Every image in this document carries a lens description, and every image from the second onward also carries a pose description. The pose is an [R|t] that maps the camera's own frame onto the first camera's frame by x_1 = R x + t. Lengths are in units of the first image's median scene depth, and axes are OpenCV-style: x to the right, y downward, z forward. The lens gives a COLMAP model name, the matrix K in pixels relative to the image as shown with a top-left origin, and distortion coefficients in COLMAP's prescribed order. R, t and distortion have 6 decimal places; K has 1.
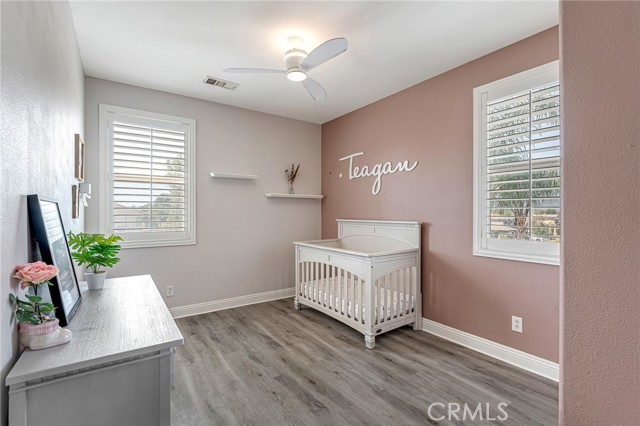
lens RADIAL K [[282.7, 0, 317.3], [0, 282.7, 213.3], [0, 0, 1]] dist [-0.003455, -0.000112]
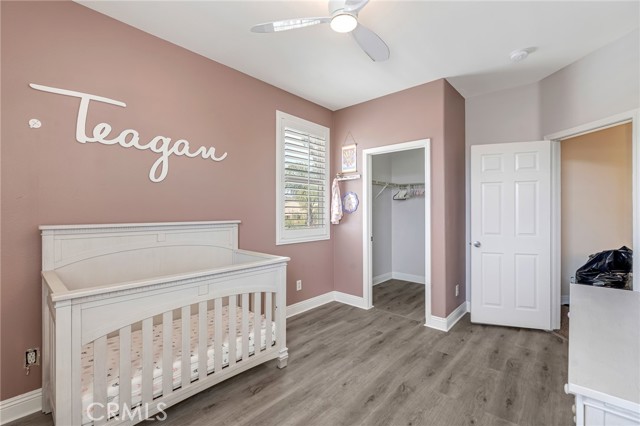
lens RADIAL K [[282.7, 0, 317.4], [0, 282.7, 210.9], [0, 0, 1]] dist [-0.003455, -0.000112]
pose [[-0.217526, 0.000078, 0.976055, -0.689107], [0.002825, 0.999996, 0.000550, -0.000847], [-0.976050, 0.002877, -0.217525, 1.093578]]
